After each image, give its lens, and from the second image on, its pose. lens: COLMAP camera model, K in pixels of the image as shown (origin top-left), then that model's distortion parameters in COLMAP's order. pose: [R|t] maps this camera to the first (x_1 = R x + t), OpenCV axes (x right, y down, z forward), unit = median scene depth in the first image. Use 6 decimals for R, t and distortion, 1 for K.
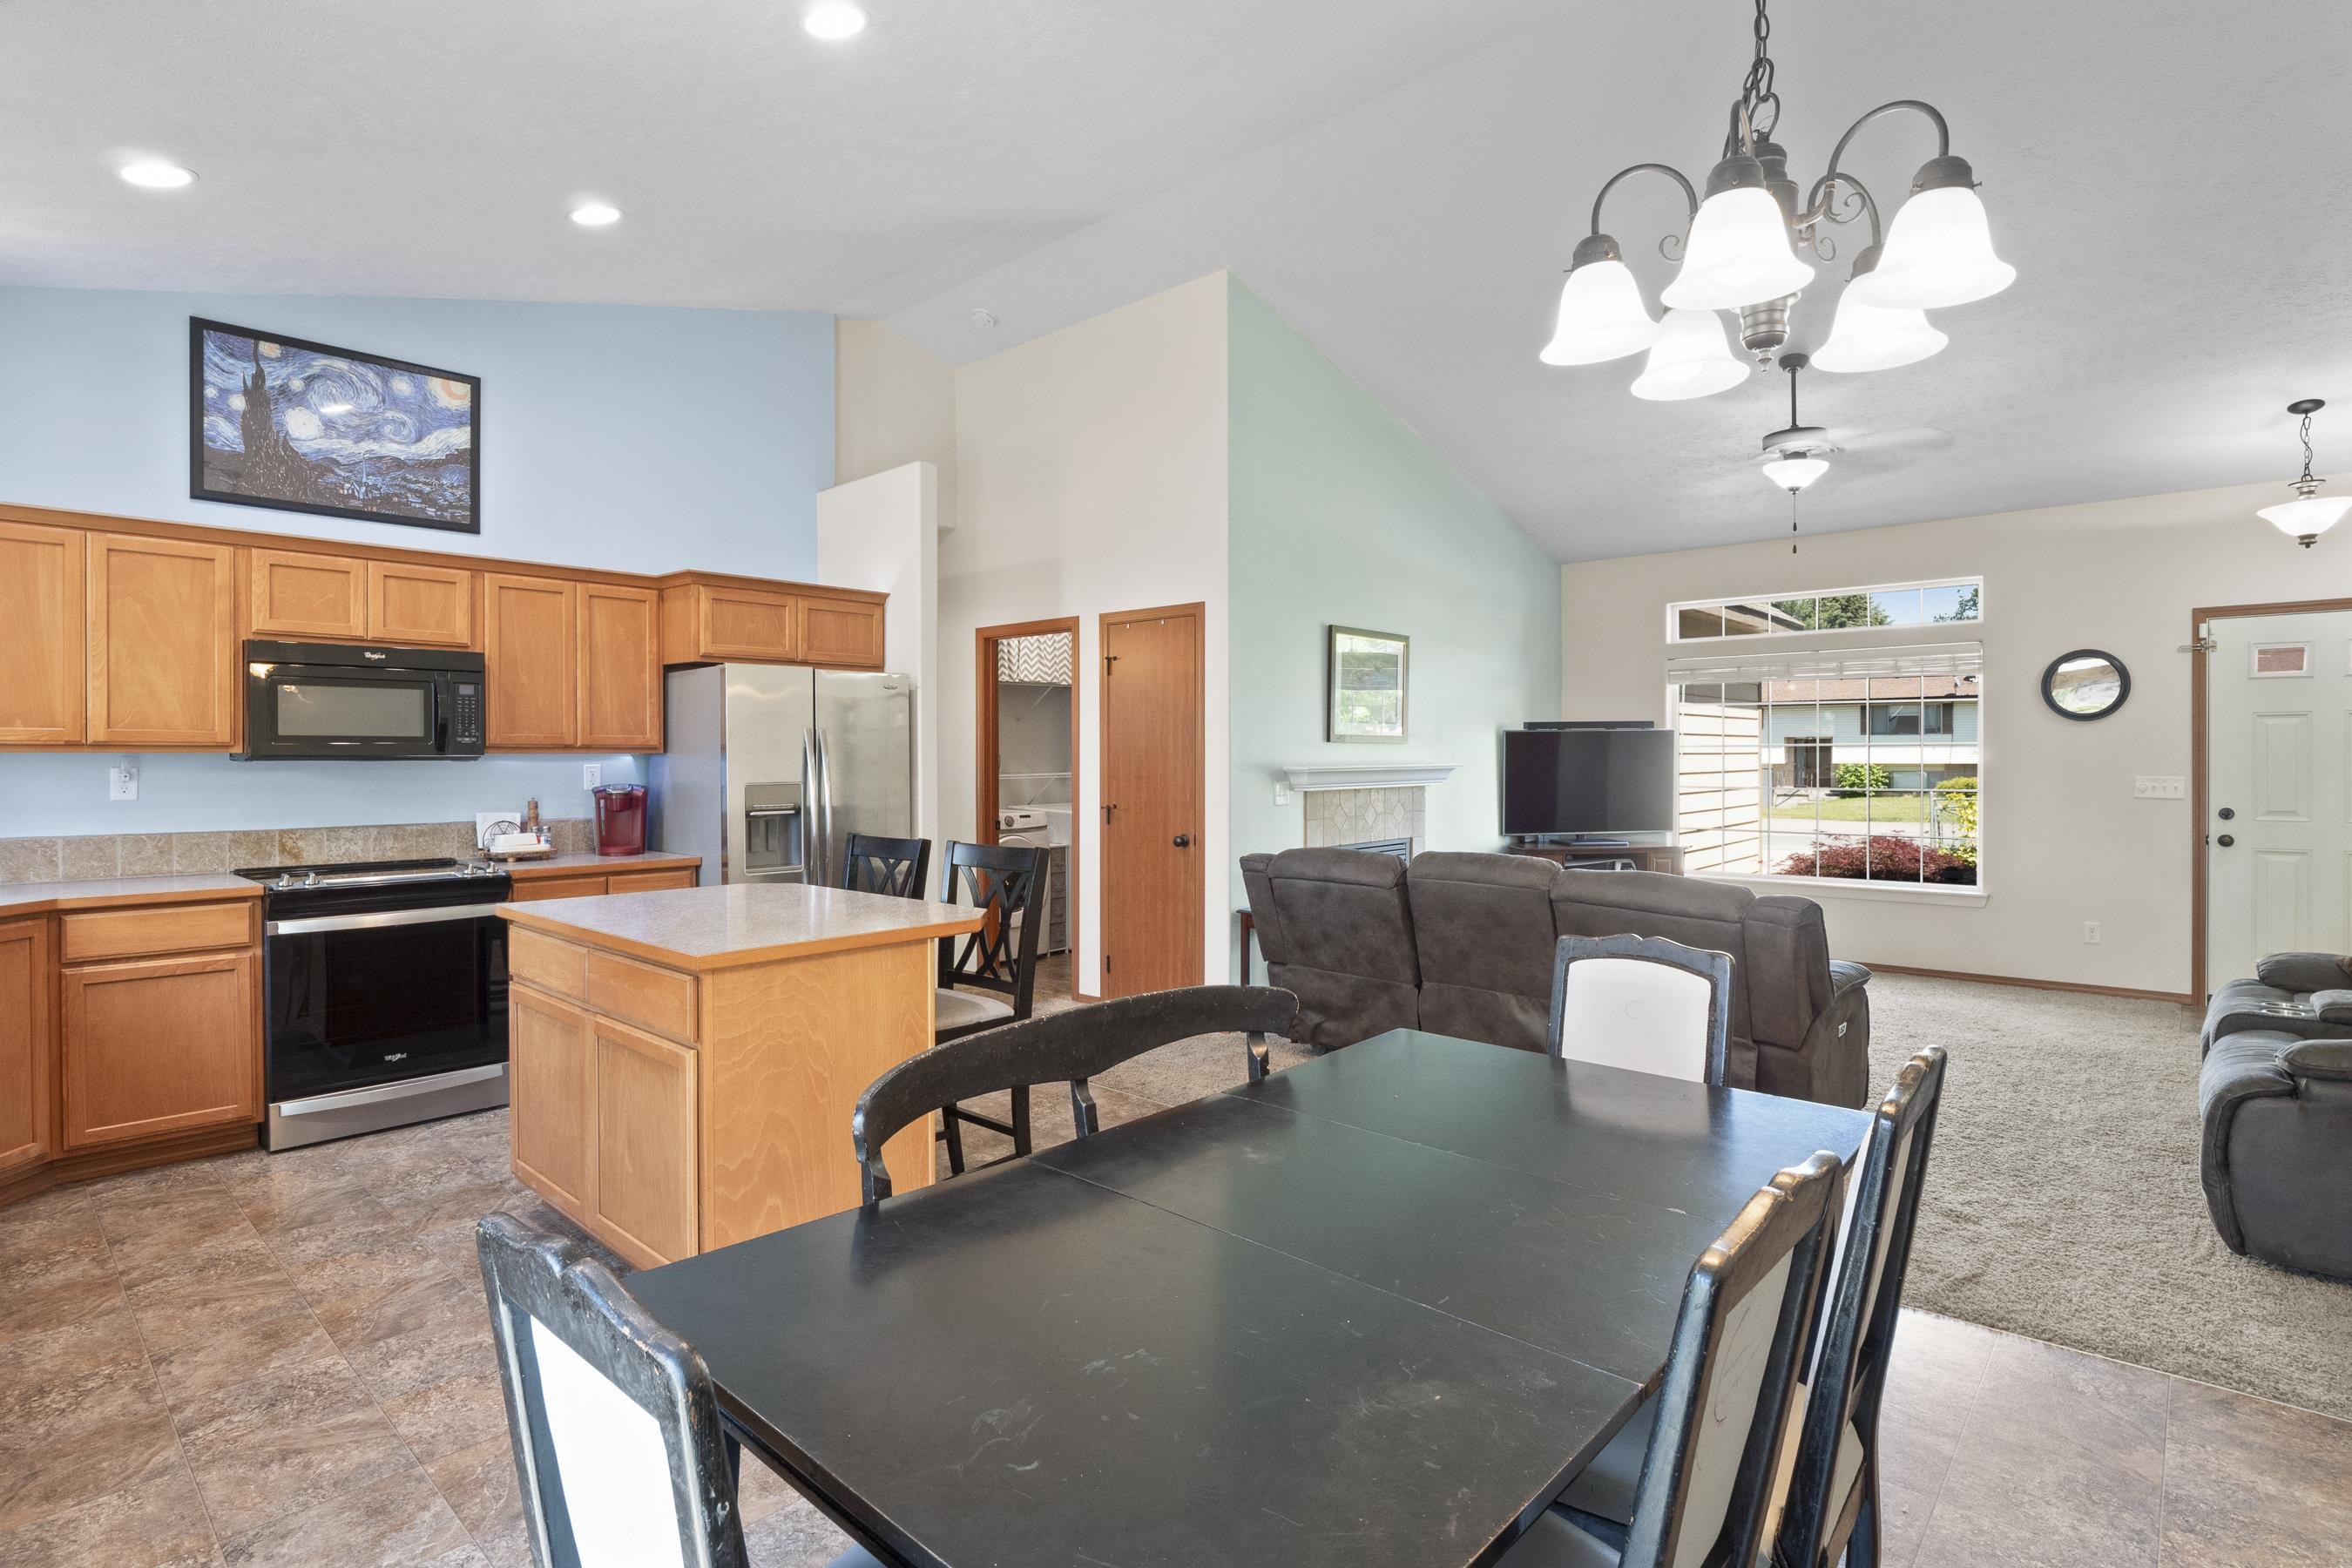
lens RADIAL K [[1145.6, 0, 1163.2], [0, 1145.6, 751.2], [0, 0, 1]] dist [-0.000528, -0.012102]
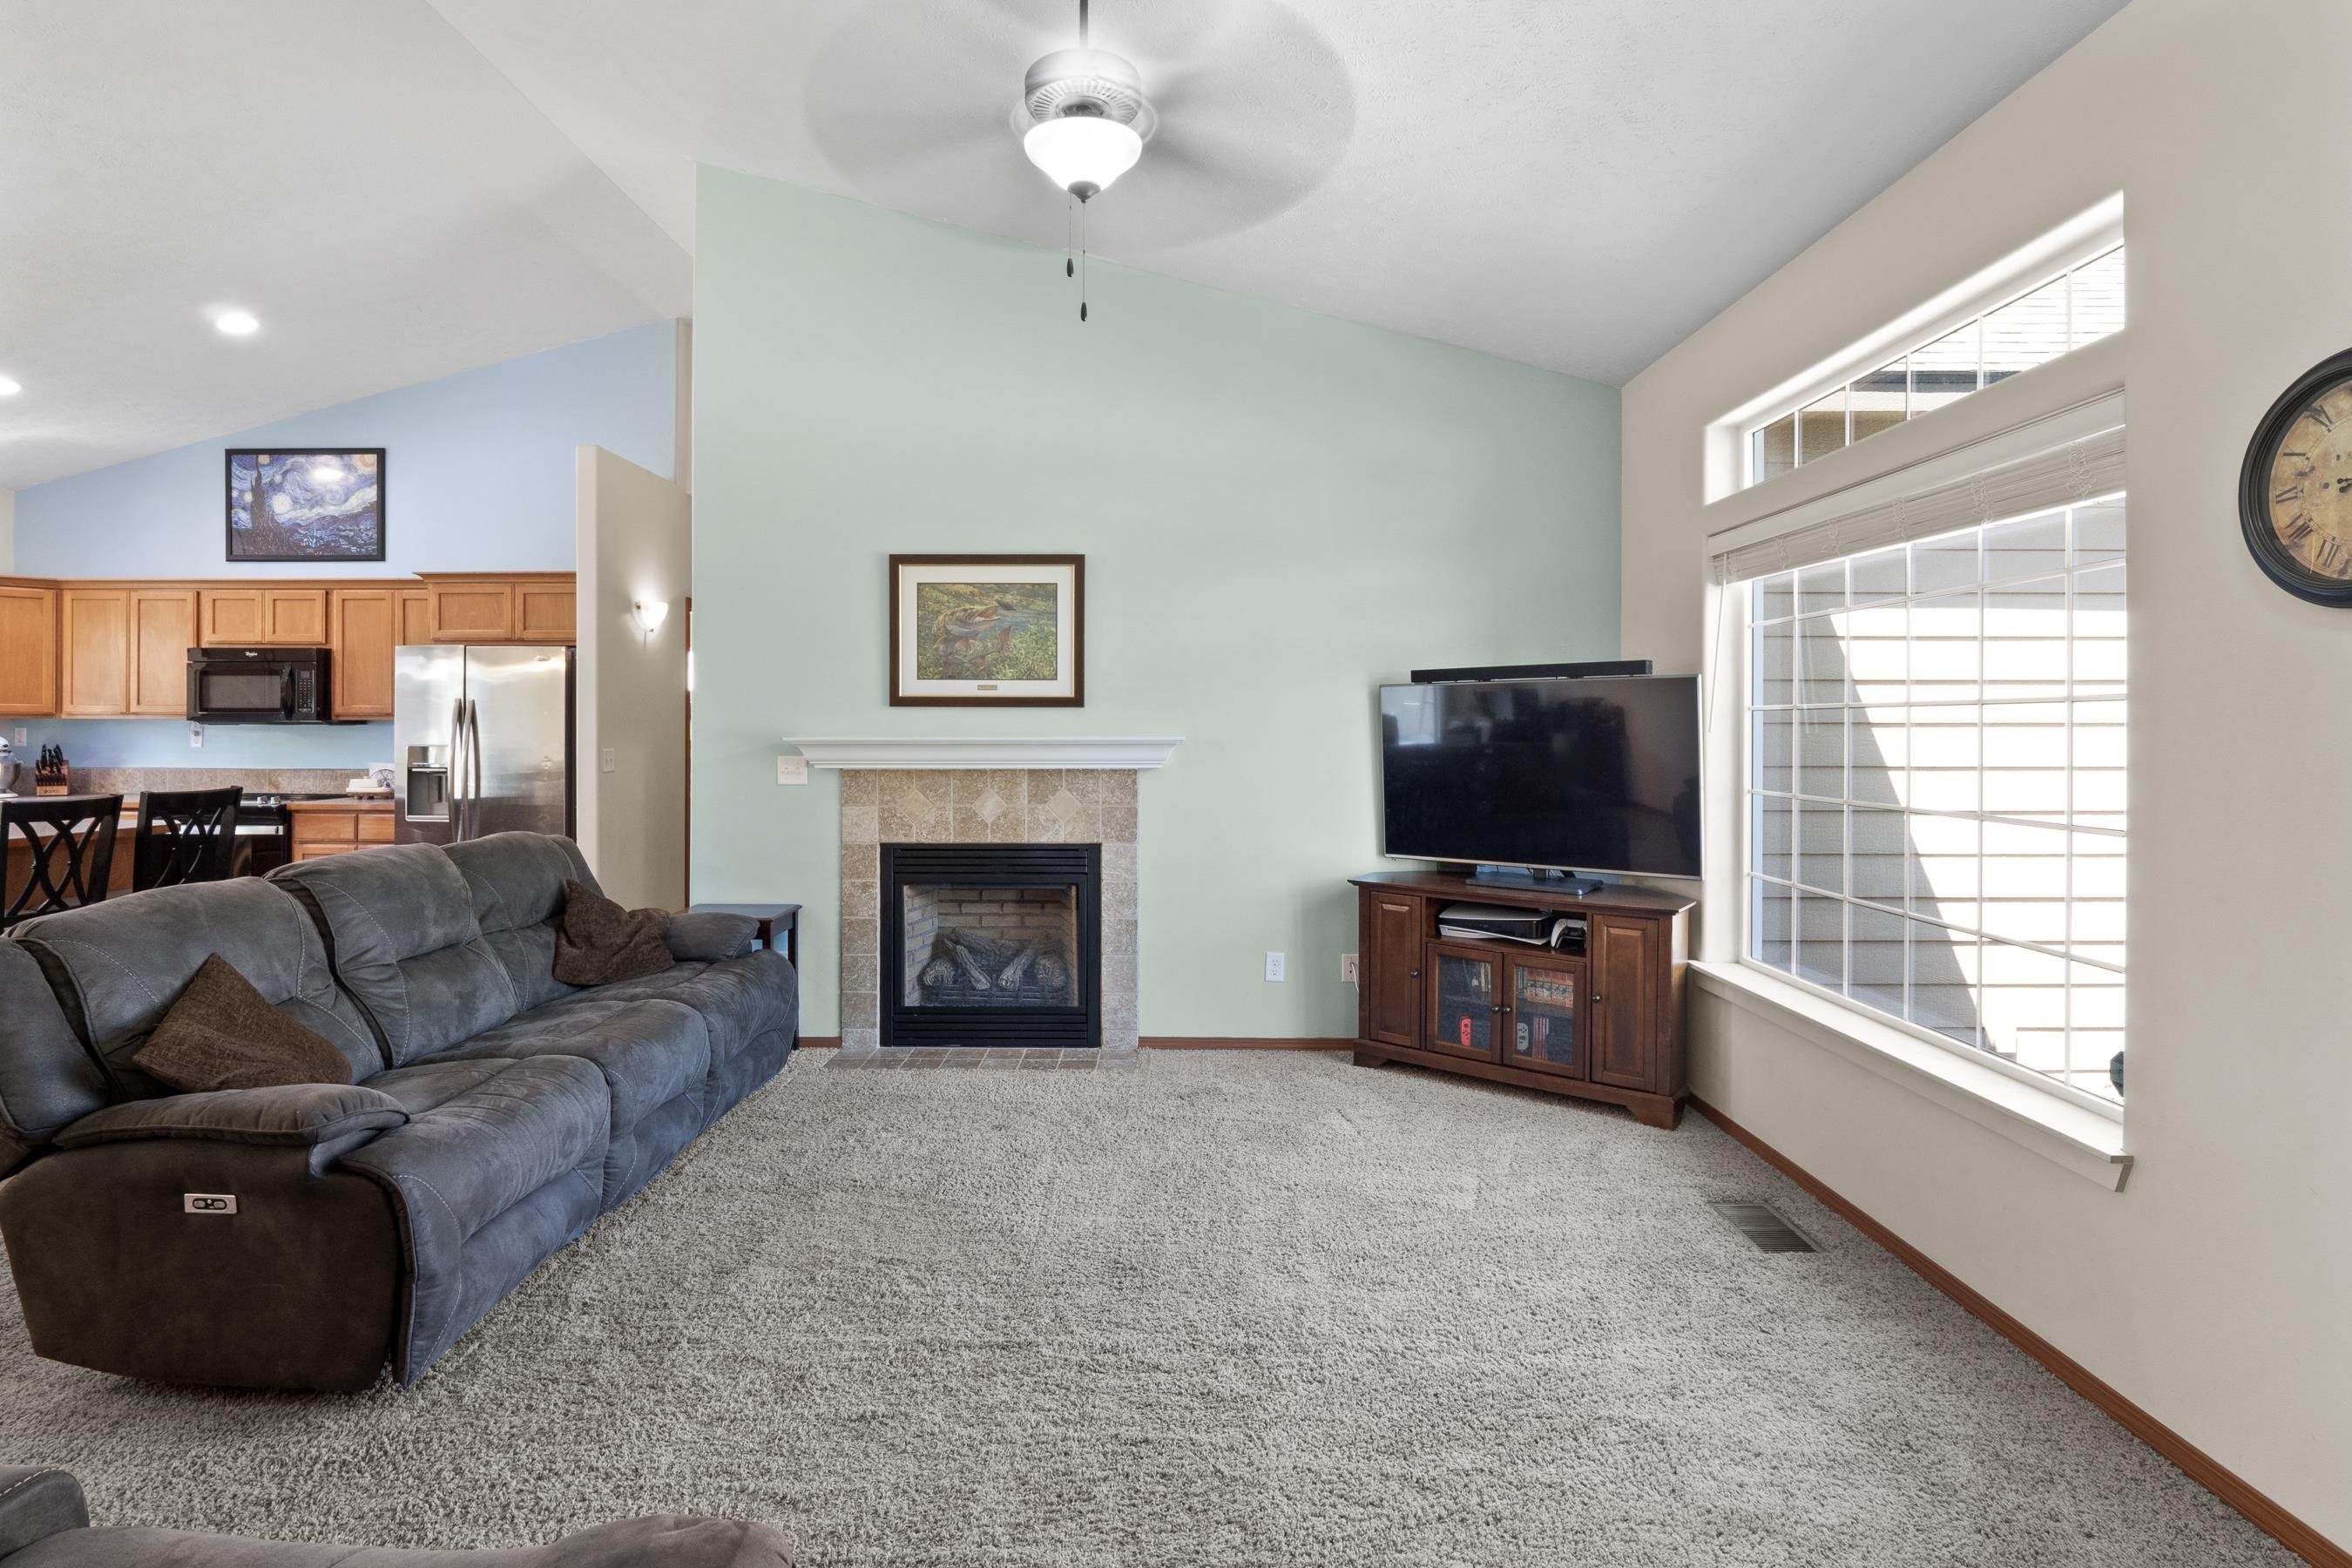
lens RADIAL K [[1162.9, 0, 1143.7], [0, 1162.9, 710.1], [0, 0, 1]] dist [0.003827, -0.013044]
pose [[0.658971, -0.005912, -0.752145, 1.153423], [-0.000516, 0.999965, -0.008312, 0.001052], [0.752168, 0.005866, 0.658945, 0.835012]]
